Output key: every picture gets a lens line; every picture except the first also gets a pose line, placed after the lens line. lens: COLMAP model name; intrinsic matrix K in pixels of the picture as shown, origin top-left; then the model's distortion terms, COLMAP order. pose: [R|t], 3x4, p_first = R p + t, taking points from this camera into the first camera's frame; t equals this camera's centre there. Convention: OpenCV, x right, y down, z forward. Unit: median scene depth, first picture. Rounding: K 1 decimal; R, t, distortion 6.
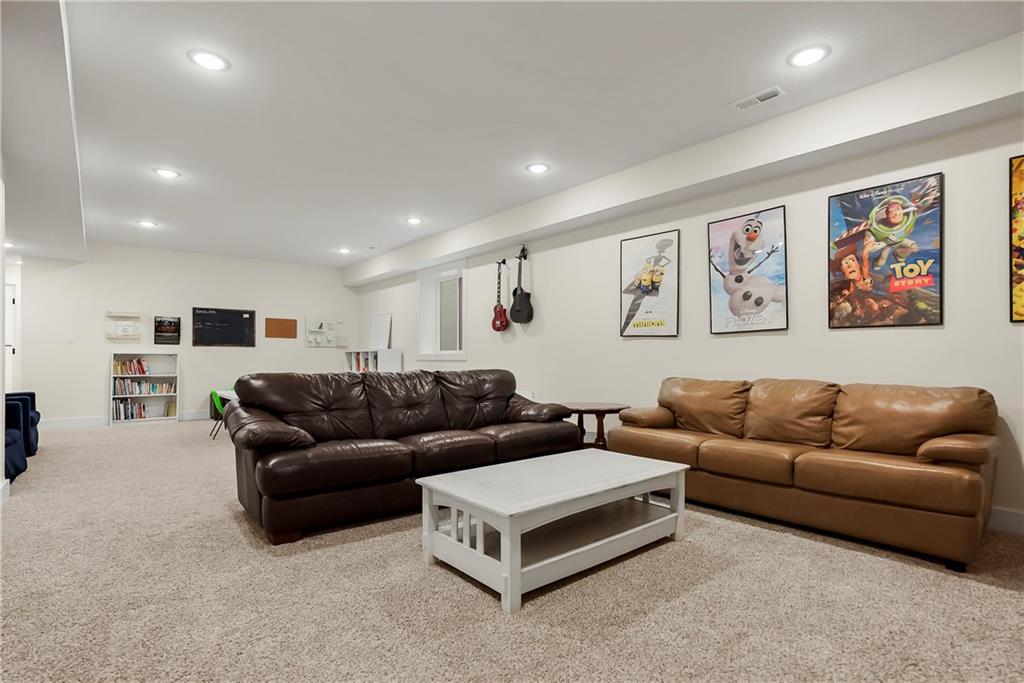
lens RADIAL K [[500.6, 0, 512.7], [0, 500.6, 351.0], [0, 0, 1]] dist [-0.000252, -0.000046]
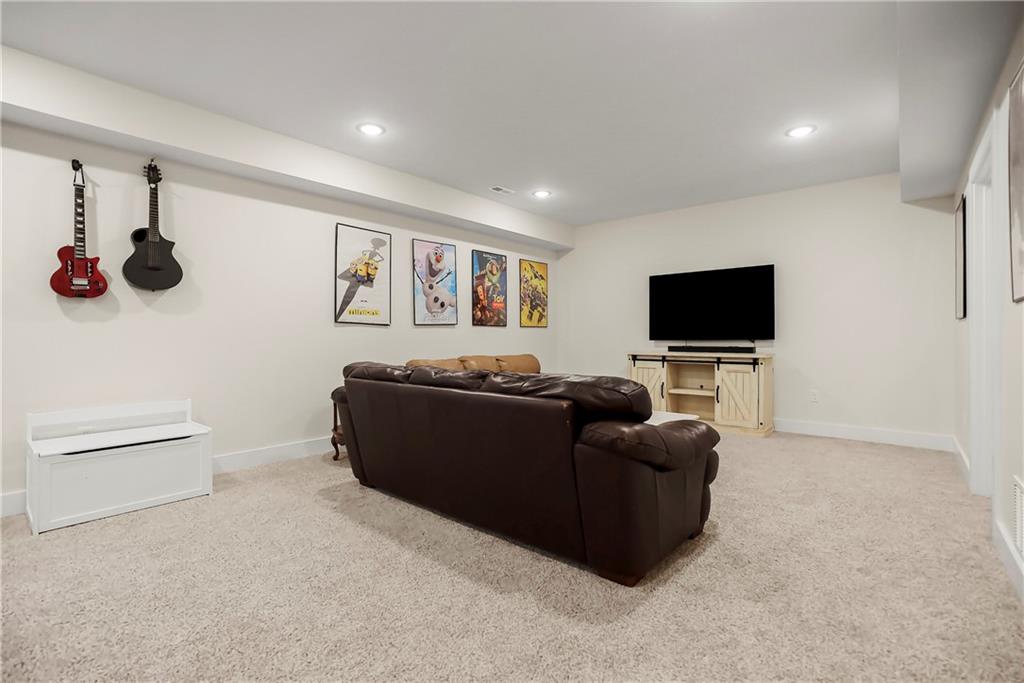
lens RADIAL K [[475.0, 0, 513.0], [0, 475.0, 337.8], [0, 0, 1]] dist [-0.000791, 0.000004]
pose [[-0.140370, 0.001858, 0.990097, -0.873375], [-0.005703, 0.999980, -0.002685, 0.001549], [-0.990083, -0.006023, -0.140356, 0.935195]]
